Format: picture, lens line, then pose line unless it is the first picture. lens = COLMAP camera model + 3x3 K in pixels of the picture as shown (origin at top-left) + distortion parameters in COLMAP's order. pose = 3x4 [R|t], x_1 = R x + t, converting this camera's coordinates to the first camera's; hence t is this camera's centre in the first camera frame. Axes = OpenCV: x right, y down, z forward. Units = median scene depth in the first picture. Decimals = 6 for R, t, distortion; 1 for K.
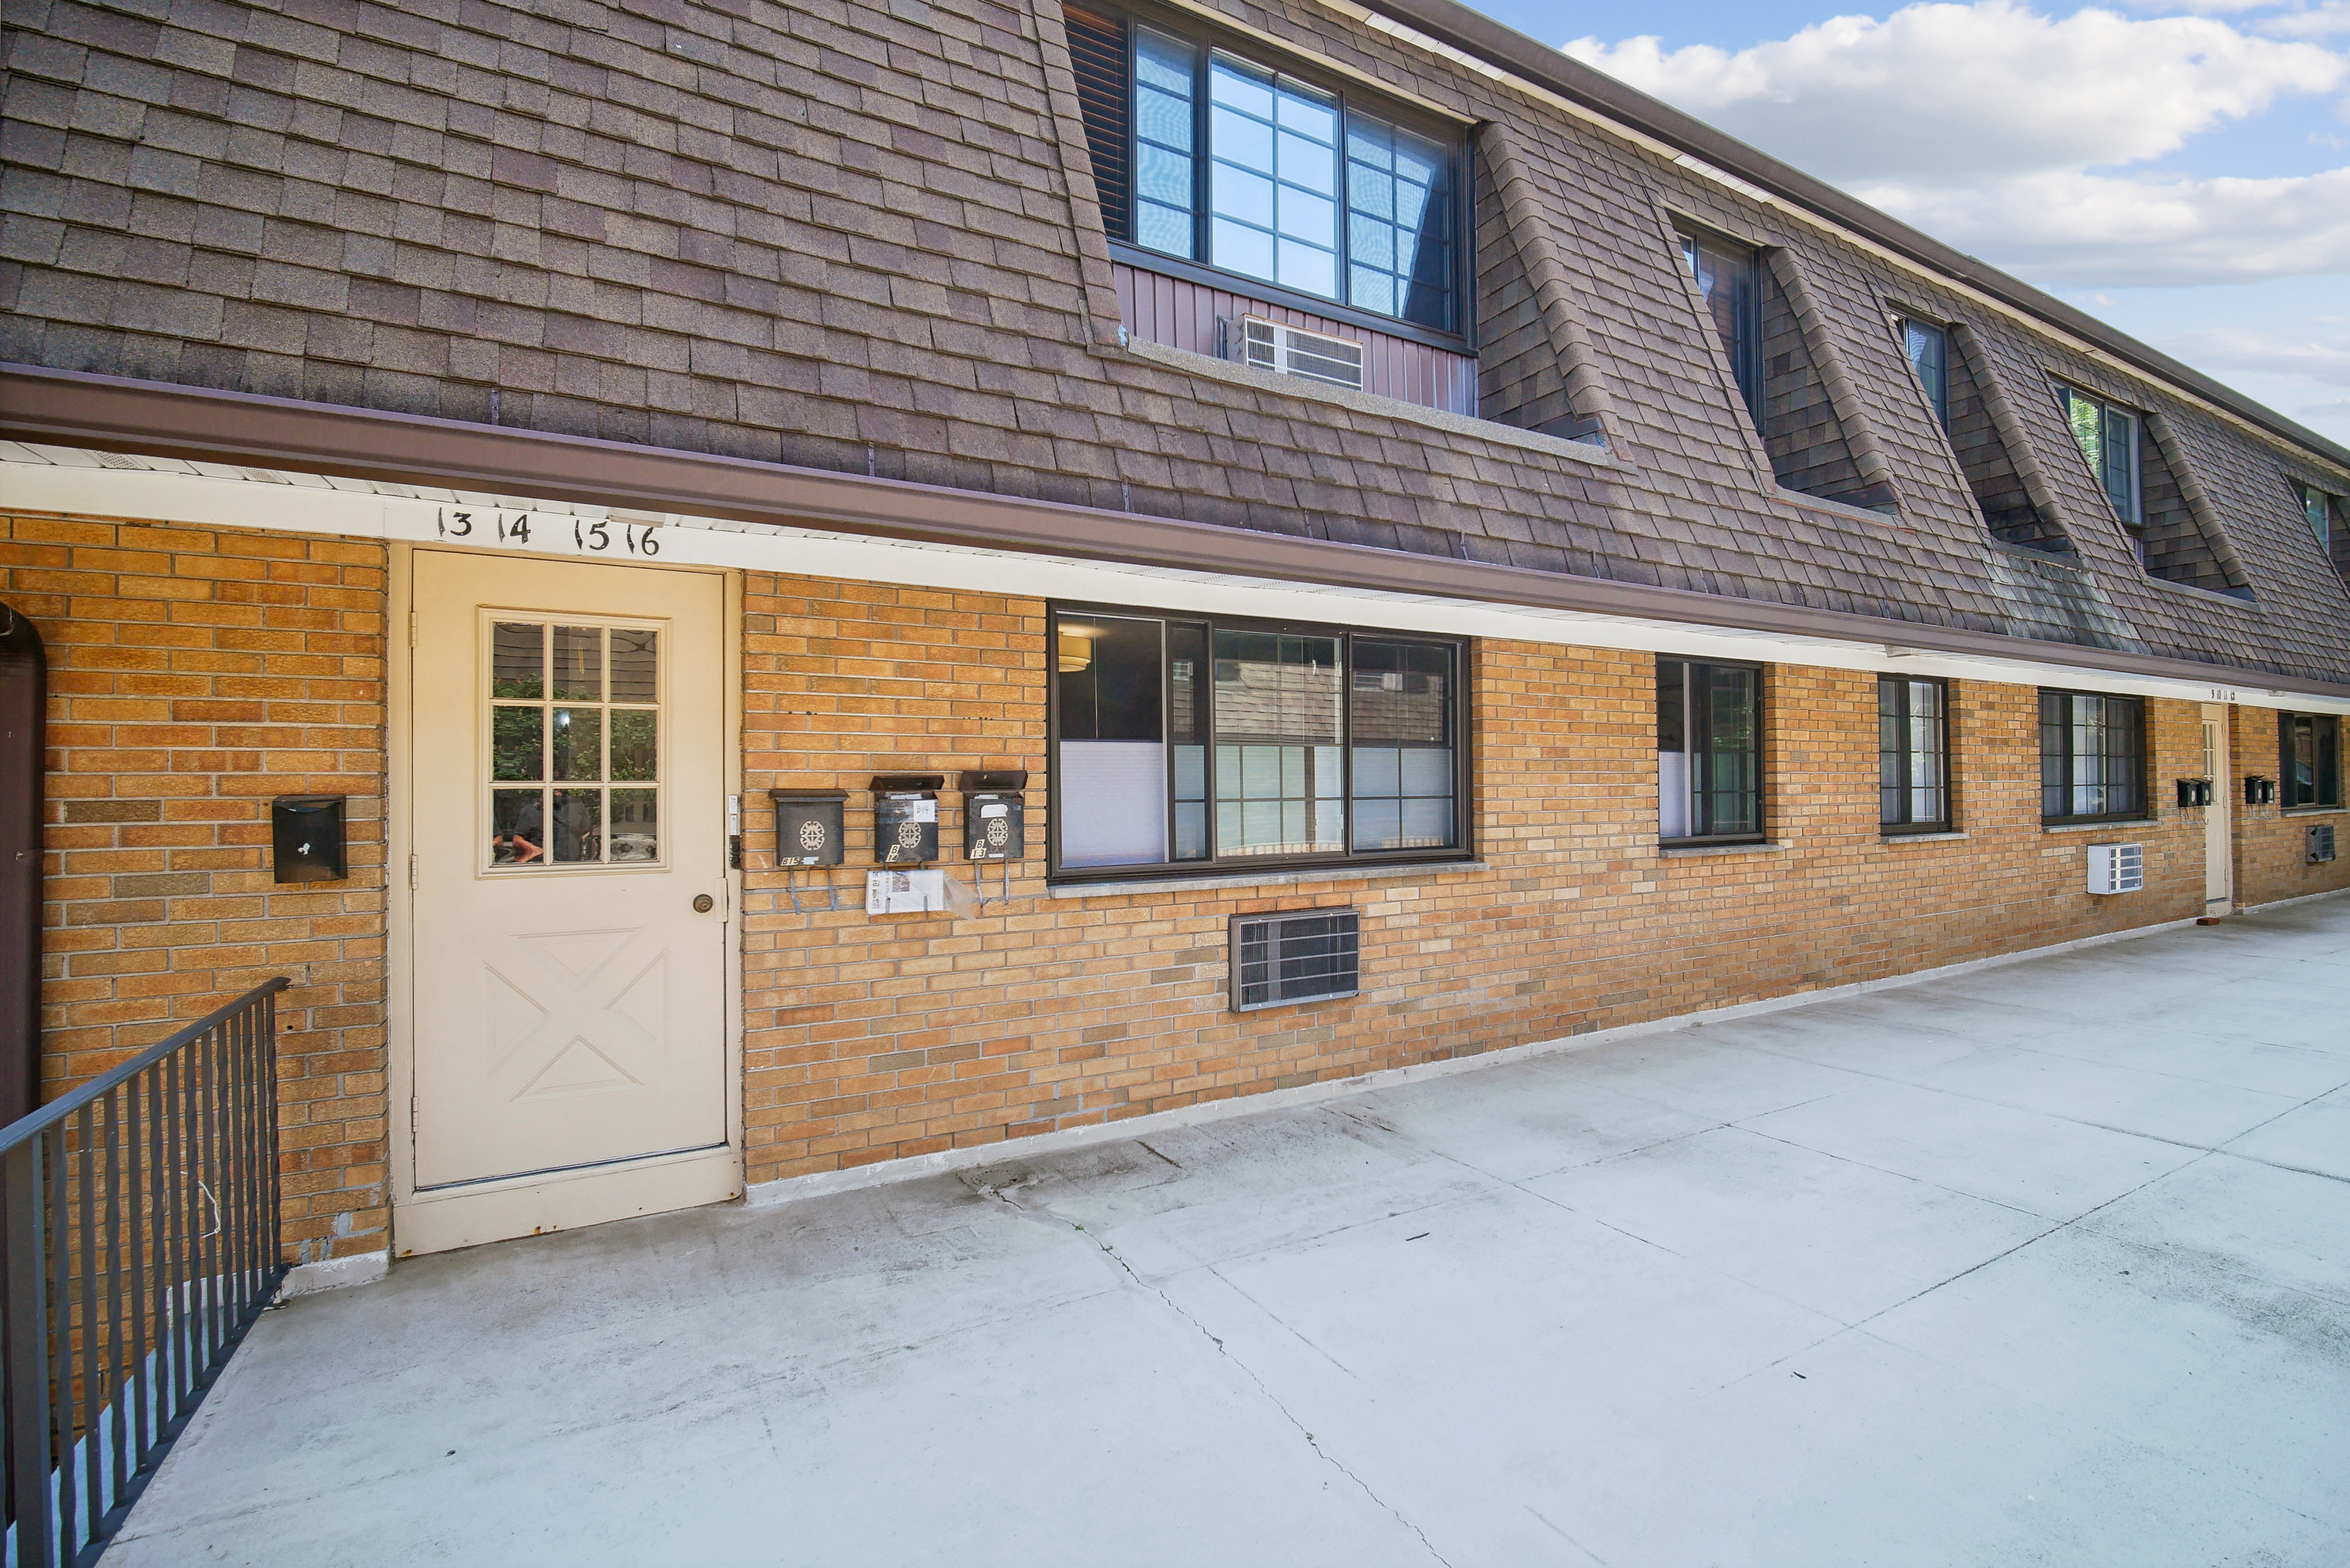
lens RADIAL K [[1078.8, 0, 1150.0], [0, 1078.8, 778.0], [0, 0, 1]] dist [-0.019400, -0.000794]
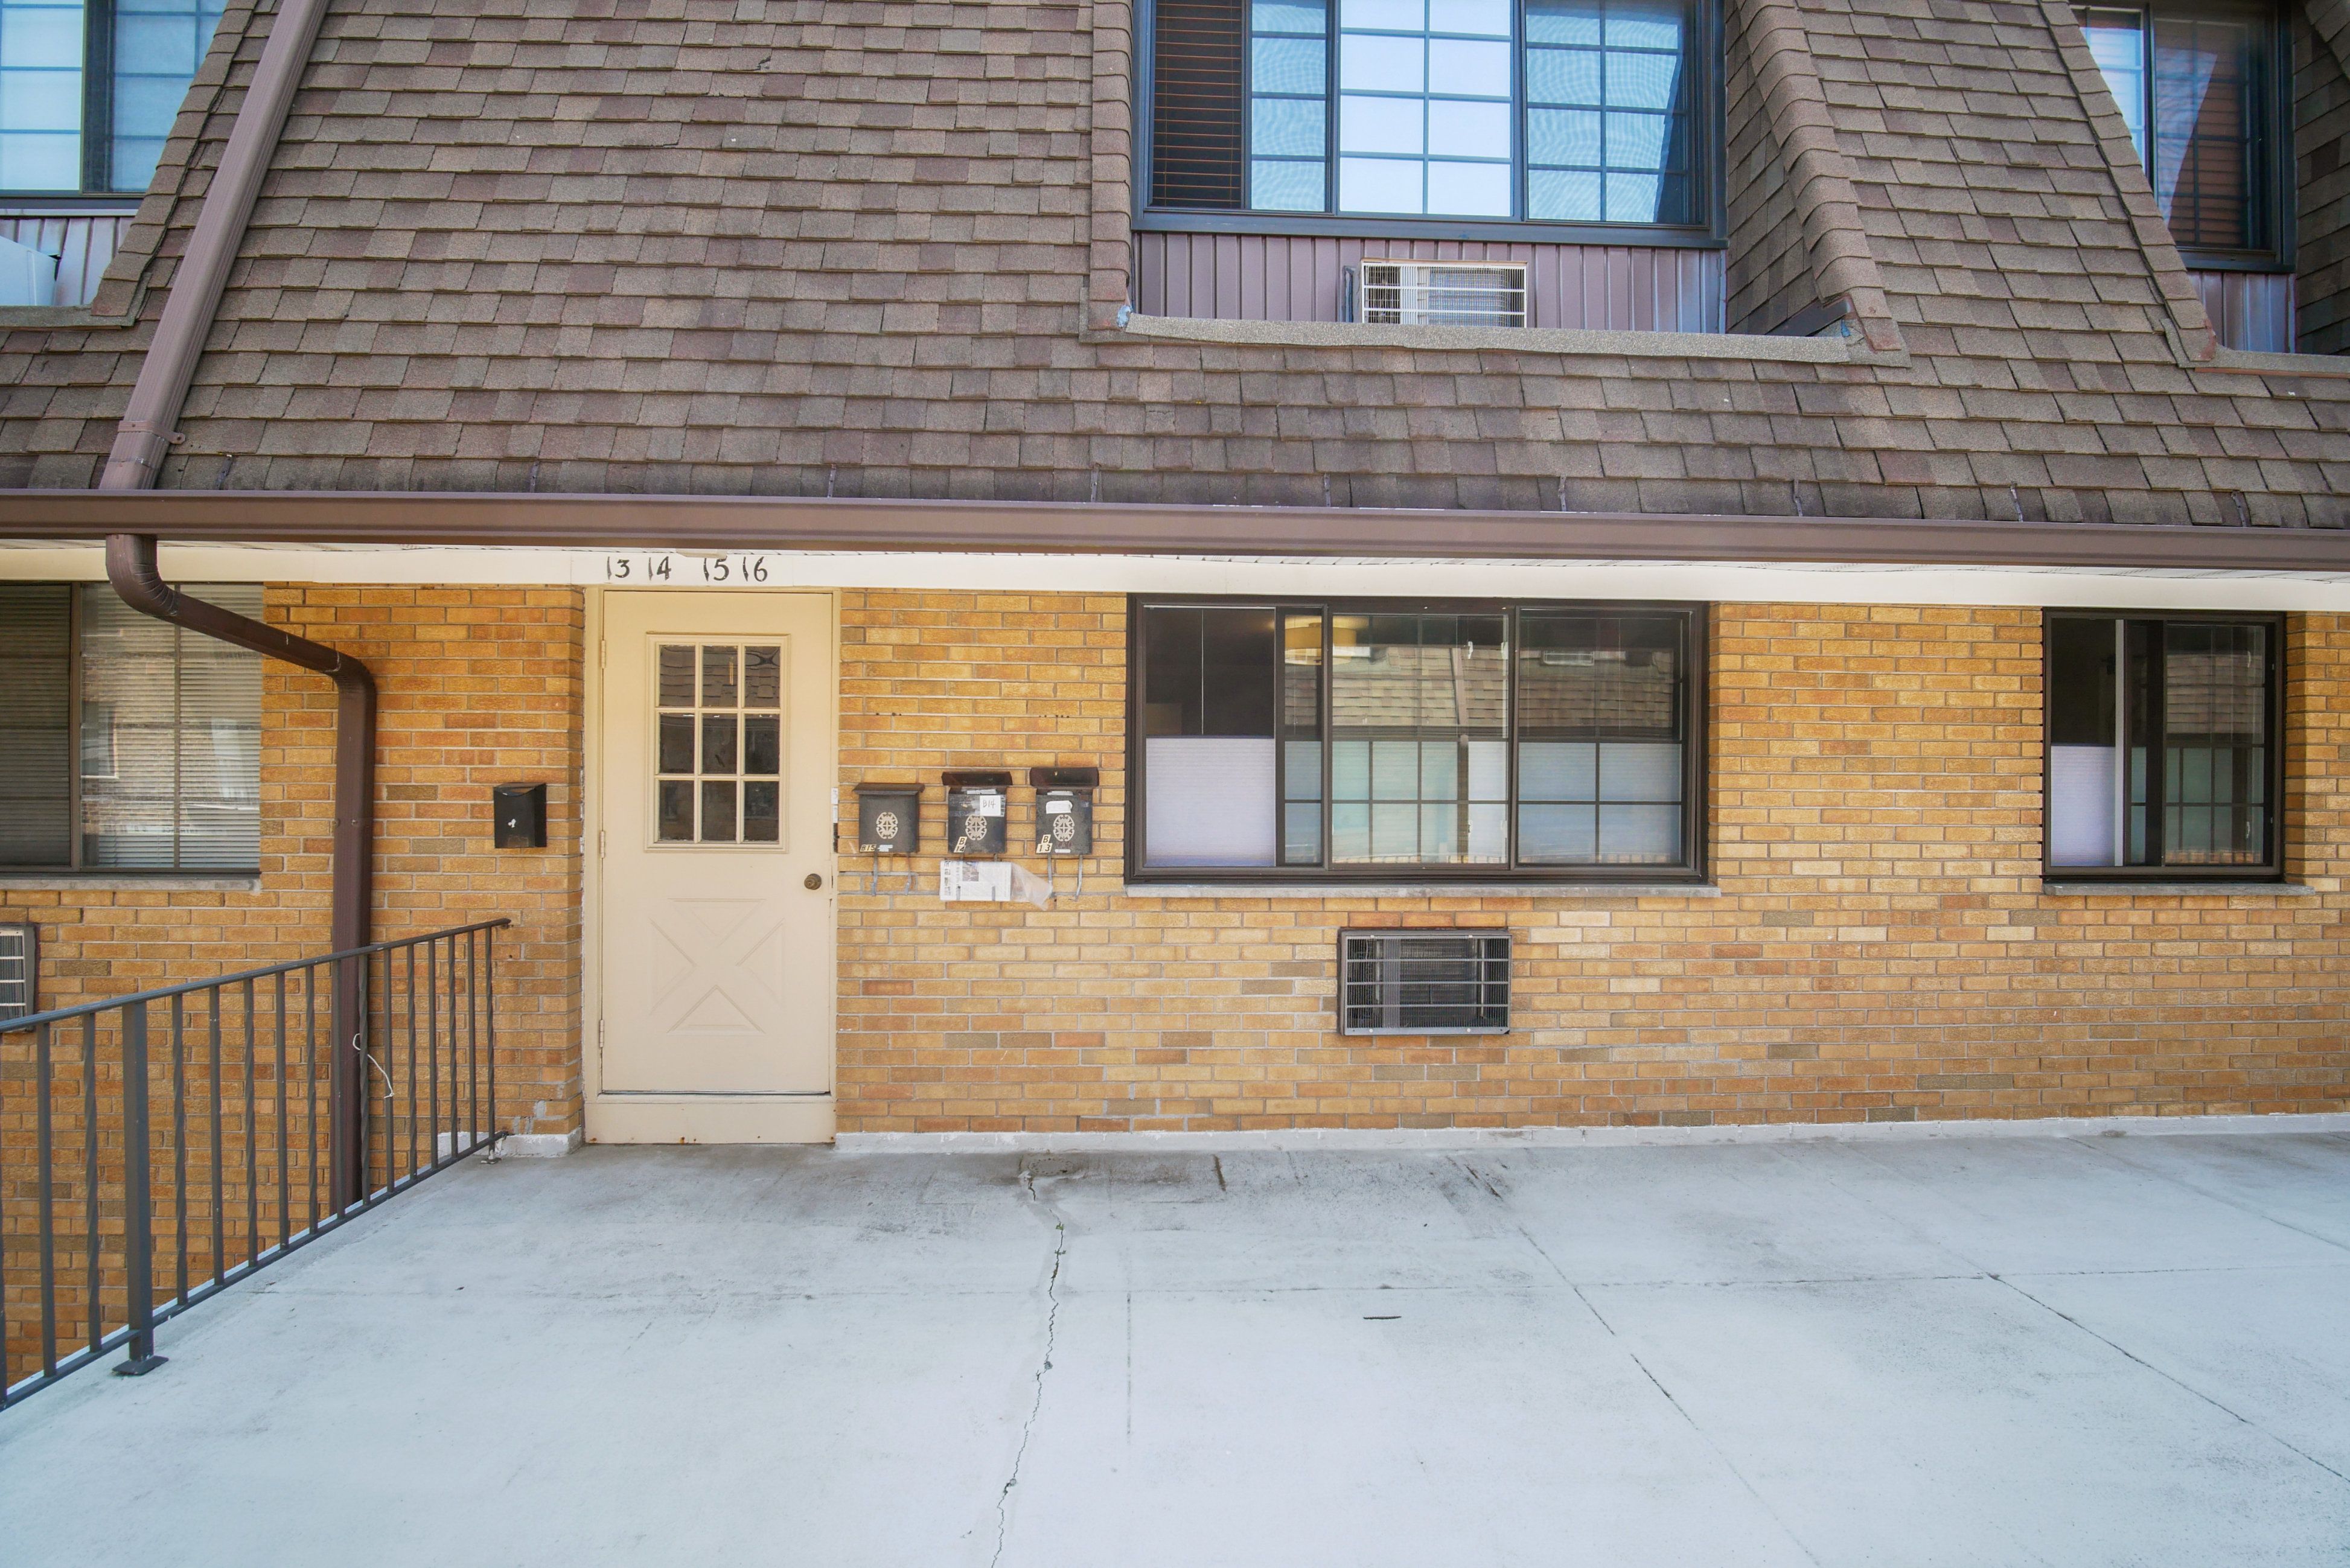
lens RADIAL K [[1078.8, 0, 1161.7], [0, 1078.8, 787.4], [0, 0, 1]] dist [-0.019400, -0.000794]
pose [[0.885911, 0.014098, -0.463640, 0.417743], [-0.008559, 0.999865, 0.014049, -0.003085], [0.463776, -0.008478, 0.885912, 0.146319]]
